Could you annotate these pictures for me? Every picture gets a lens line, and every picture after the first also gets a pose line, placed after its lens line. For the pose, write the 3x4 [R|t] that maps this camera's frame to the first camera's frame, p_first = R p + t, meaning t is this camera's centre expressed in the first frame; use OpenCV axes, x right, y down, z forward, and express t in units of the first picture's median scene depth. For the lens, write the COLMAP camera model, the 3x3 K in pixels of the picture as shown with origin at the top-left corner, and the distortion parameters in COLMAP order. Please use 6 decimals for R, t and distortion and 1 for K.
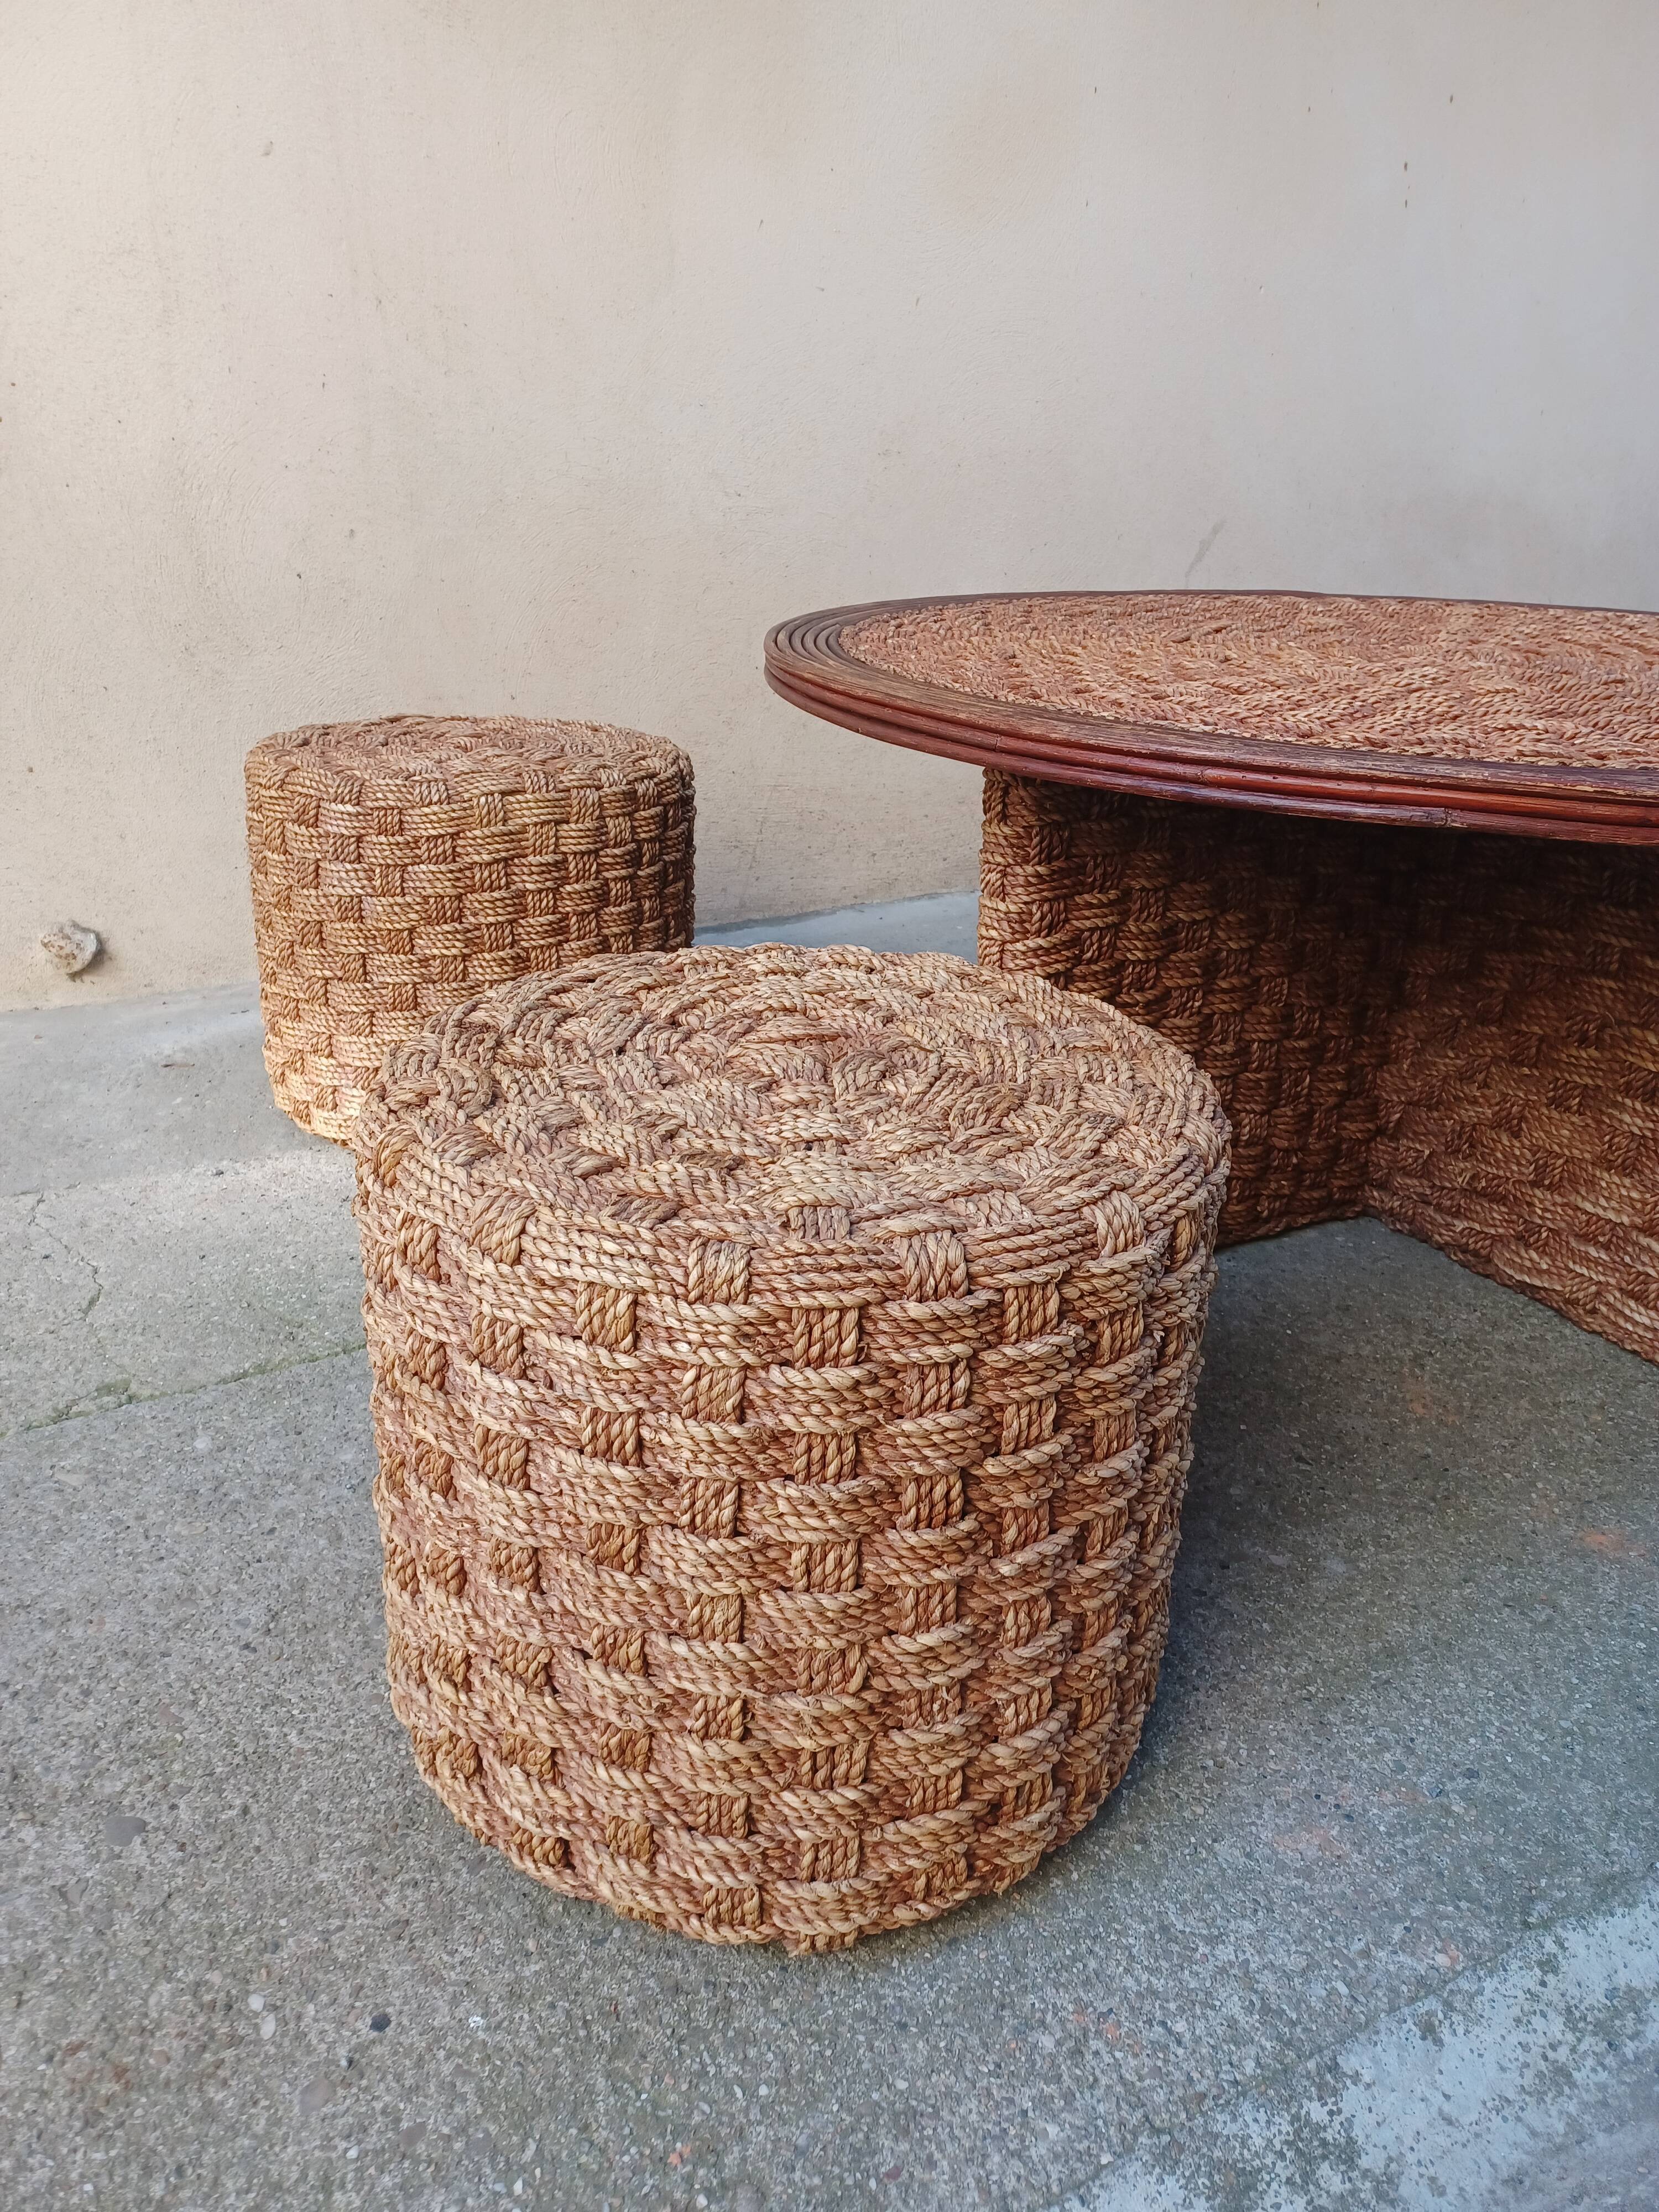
lens RADIAL K [[1622.5, 0, 829.5], [0, 1622.5, 1106.0], [0, 0, 1]] dist [-0.002650, 0.046555]
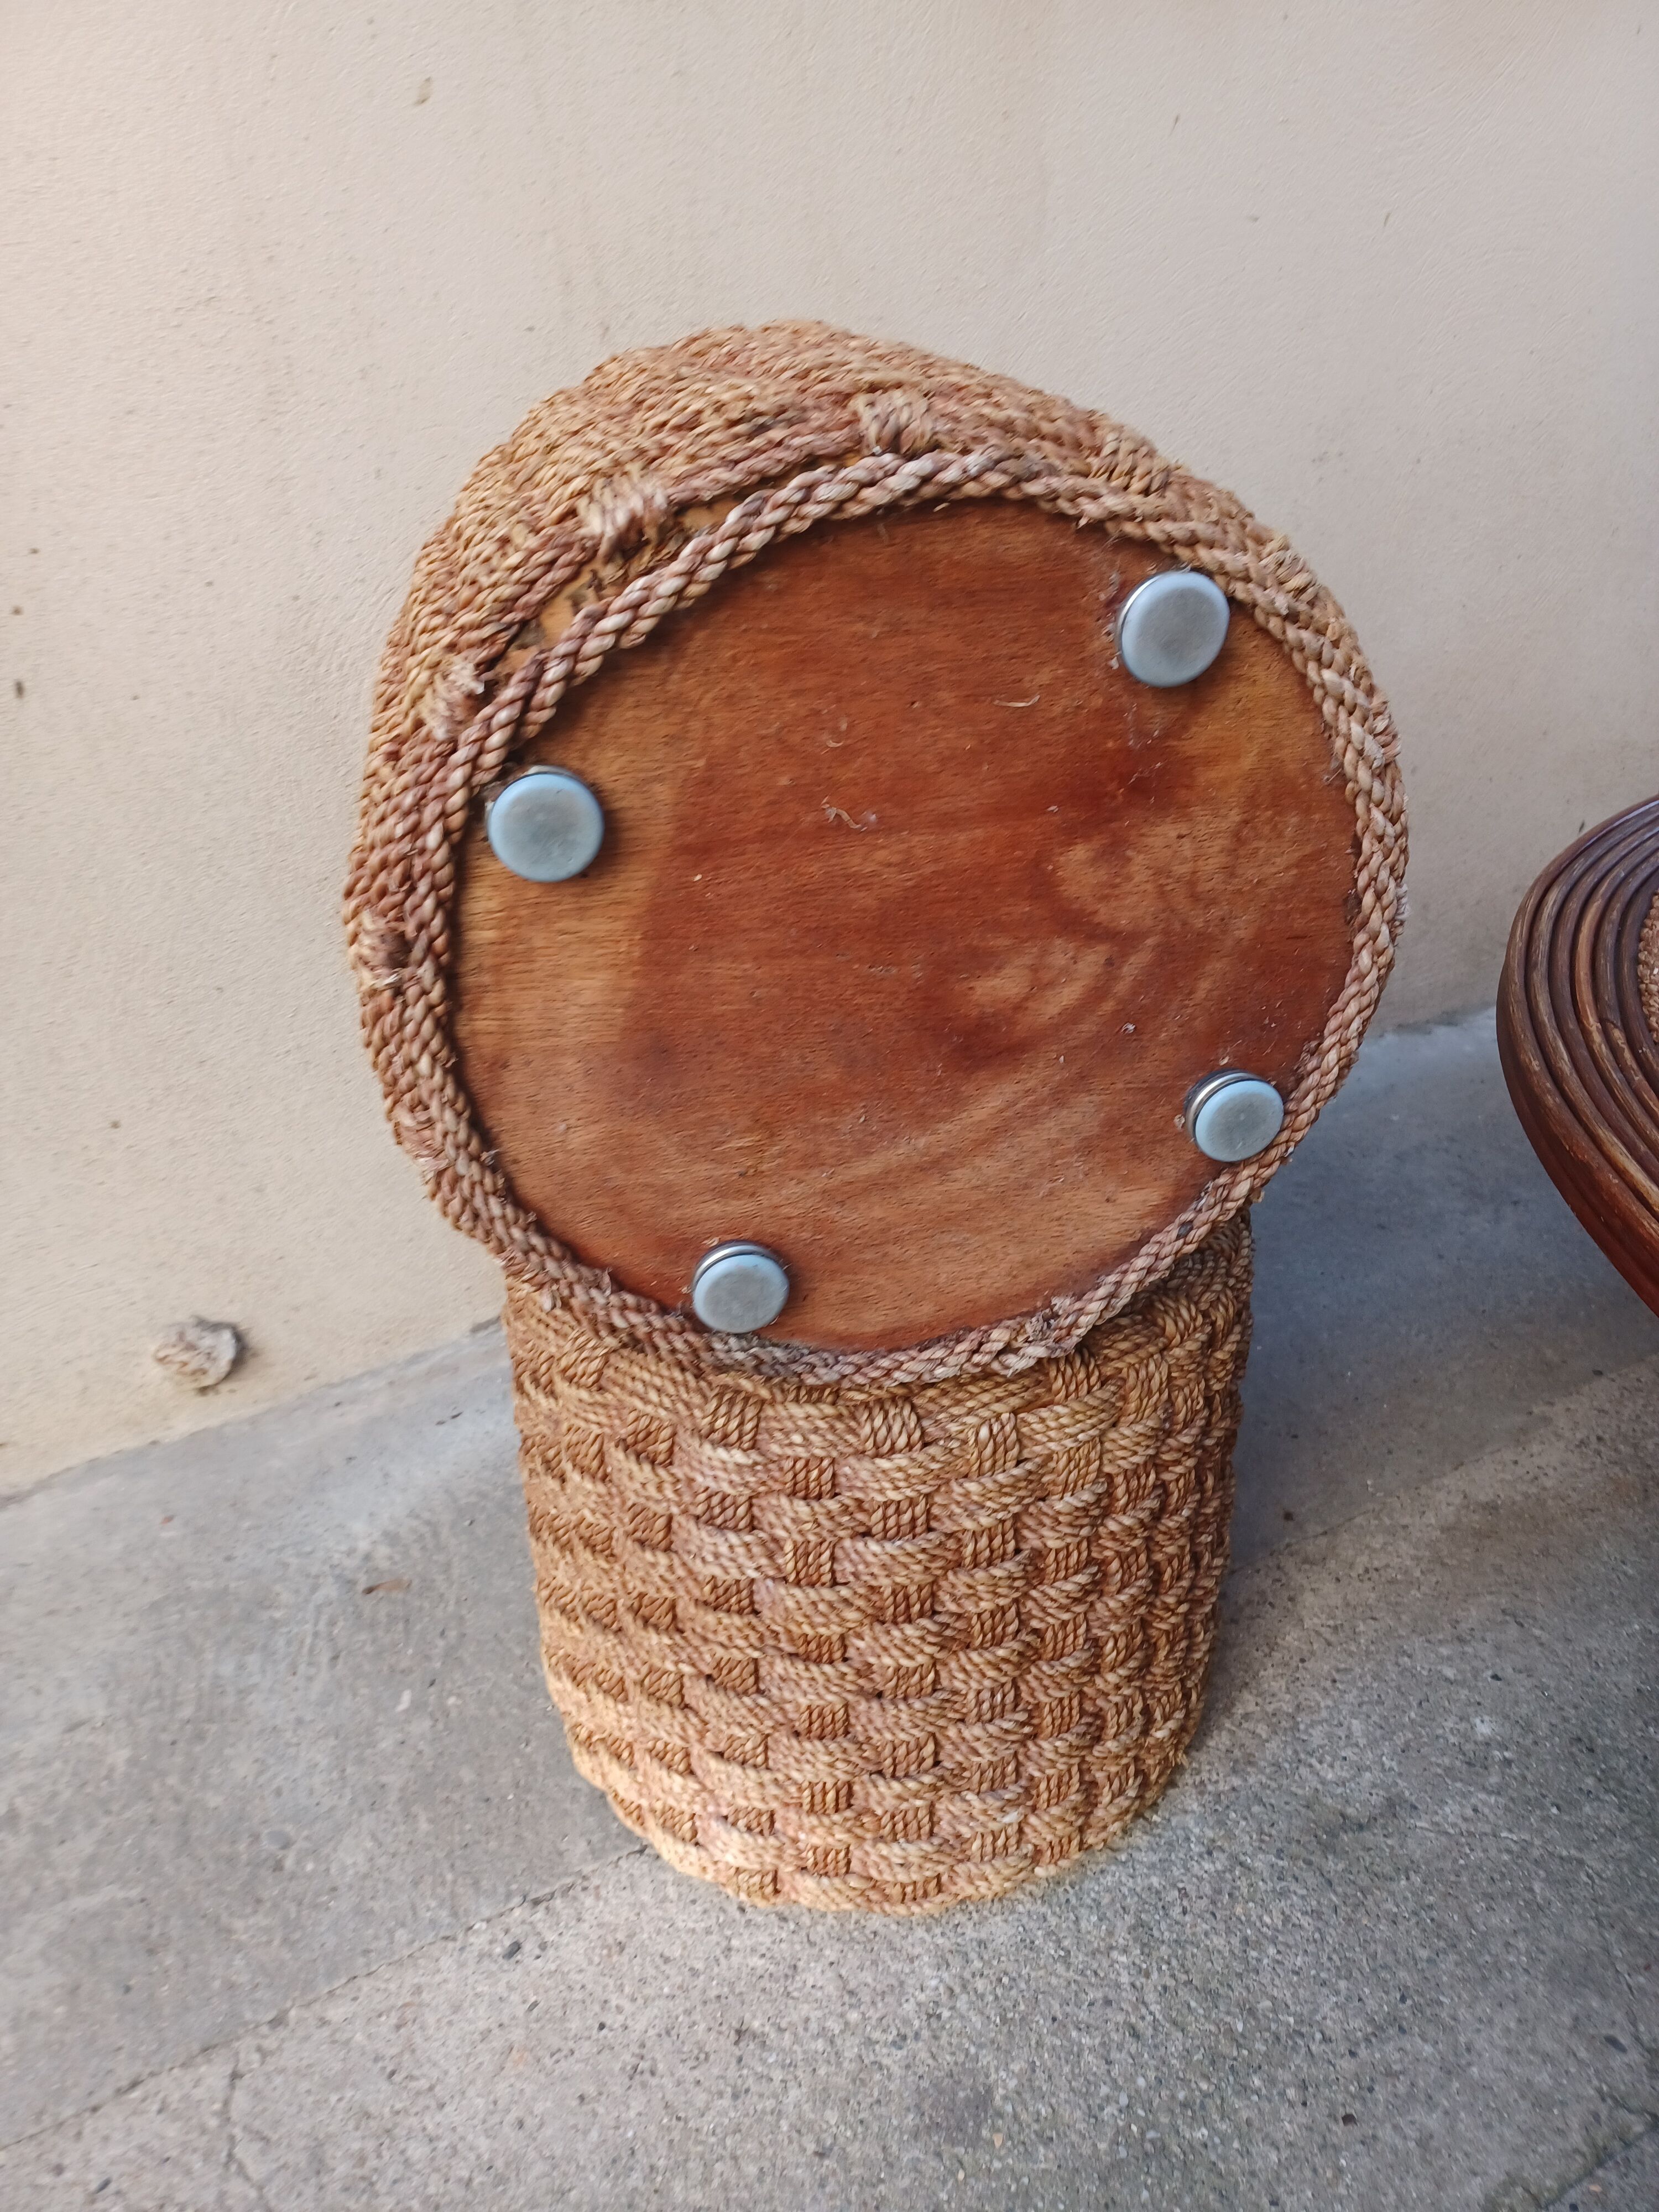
lens RADIAL K [[1612.6, 0, 829.5], [0, 1612.6, 1106.0], [0, 0, 1]] dist [0.114029, -0.183231]
pose [[0.998434, -0.042131, -0.036813, -0.198282], [0.046375, 0.991288, 0.123279, -0.300727], [0.031299, -0.124793, 0.991689, 0.394252]]
